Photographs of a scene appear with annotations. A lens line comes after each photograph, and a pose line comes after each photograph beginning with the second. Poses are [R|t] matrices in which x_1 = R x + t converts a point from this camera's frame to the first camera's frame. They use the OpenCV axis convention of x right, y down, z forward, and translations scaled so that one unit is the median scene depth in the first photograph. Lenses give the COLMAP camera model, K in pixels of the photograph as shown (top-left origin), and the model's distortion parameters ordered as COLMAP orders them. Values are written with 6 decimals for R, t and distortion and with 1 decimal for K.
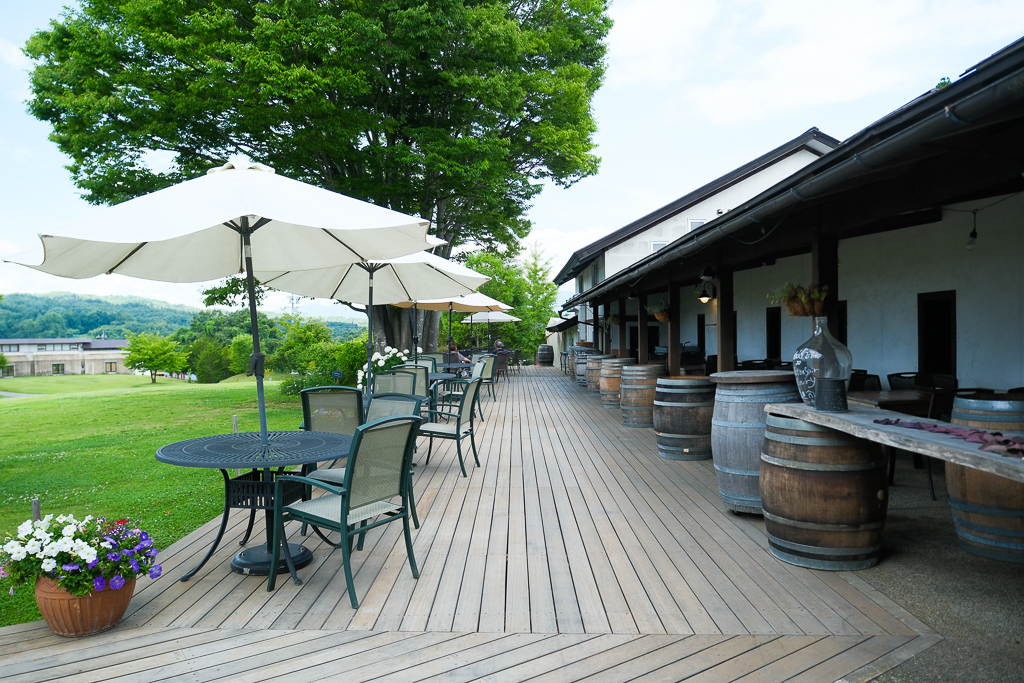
lens RADIAL K [[693.3, 0, 512.0], [0, 693.3, 341.5], [0, 0, 1]] dist [-0.023412, 0.005193]
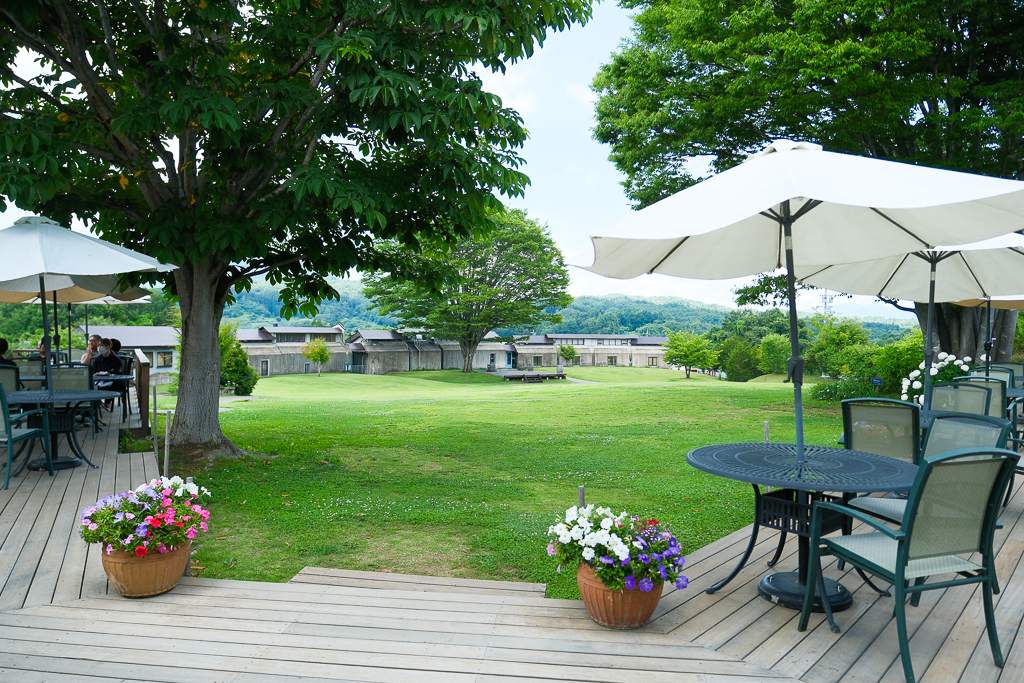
lens RADIAL K [[693.3, 0, 512.0], [0, 693.3, 341.5], [0, 0, 1]] dist [-0.023412, 0.005193]
pose [[0.744956, 0.027121, -0.666562, -0.019038], [-0.026876, 0.999582, 0.010634, -0.001166], [0.666572, 0.009993, 0.745373, 0.036746]]
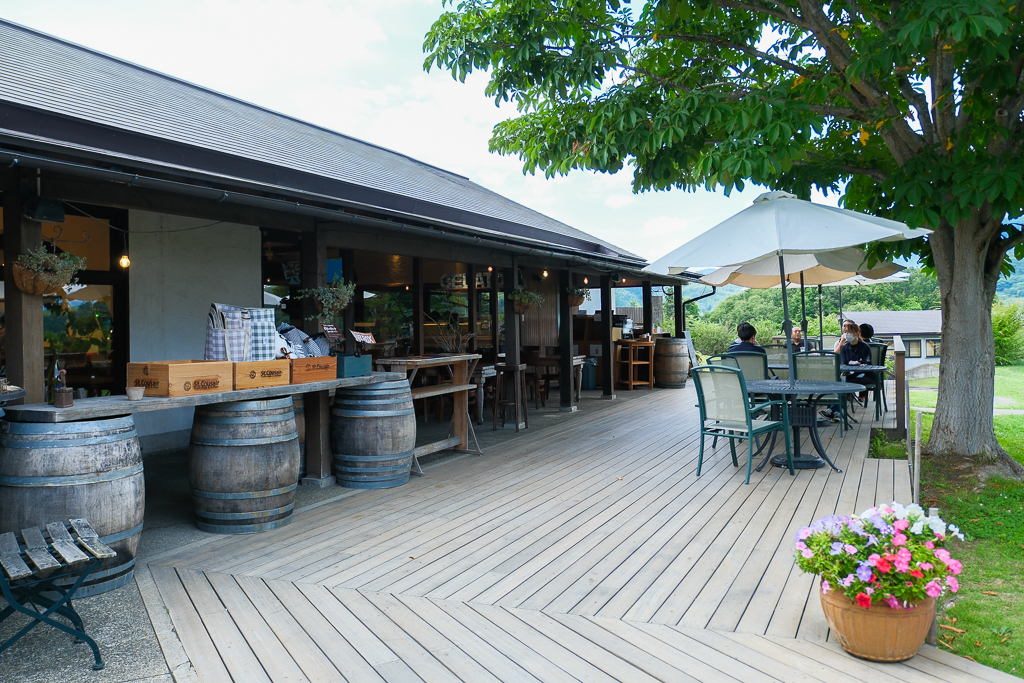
lens RADIAL K [[814.3, 0, 512.3], [0, 814.3, 316.9], [0, 0, 1]] dist [-0.012428, -0.008251]
pose [[-0.101418, 0.009365, -0.994800, -0.285645], [0.006174, 0.999942, 0.008784, 0.018308], [0.994825, -0.005251, -0.101470, 0.220531]]
